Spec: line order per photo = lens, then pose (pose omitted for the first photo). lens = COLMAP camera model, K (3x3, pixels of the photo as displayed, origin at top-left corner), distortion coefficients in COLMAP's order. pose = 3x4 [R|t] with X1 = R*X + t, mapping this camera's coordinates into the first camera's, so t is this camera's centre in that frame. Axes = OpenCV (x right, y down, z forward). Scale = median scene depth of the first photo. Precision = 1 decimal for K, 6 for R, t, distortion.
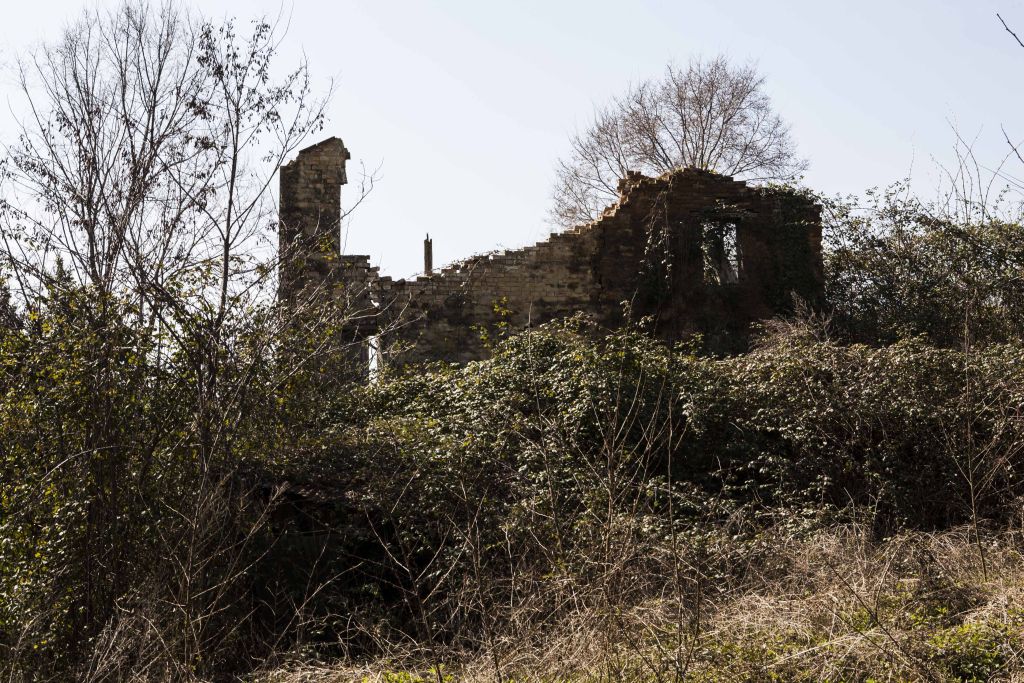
lens RADIAL K [[1416.7, 0, 512.0], [0, 1416.7, 341.5], [0, 0, 1]] dist [-0.039947, 0.046918]
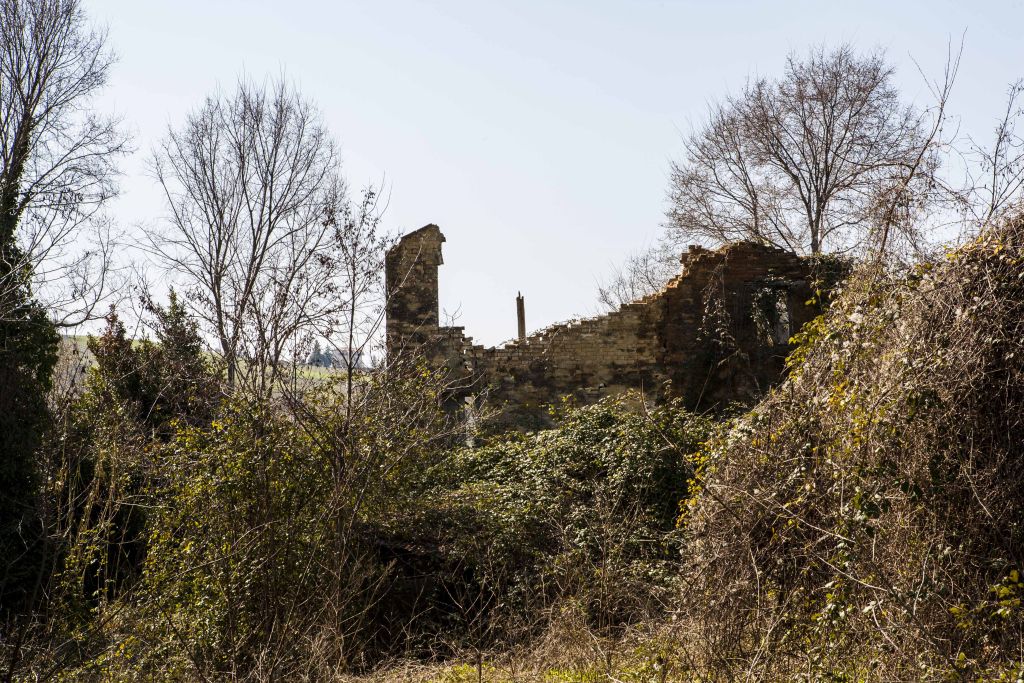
lens RADIAL K [[2071.7, 0, 512.0], [0, 2071.7, 341.5], [0, 0, 1]] dist [0.082537, 0.041854]
pose [[0.994492, -0.018027, -0.103254, 0.112630], [0.022802, 0.998715, 0.045257, -0.124512], [0.102305, -0.047362, 0.993625, -0.675946]]
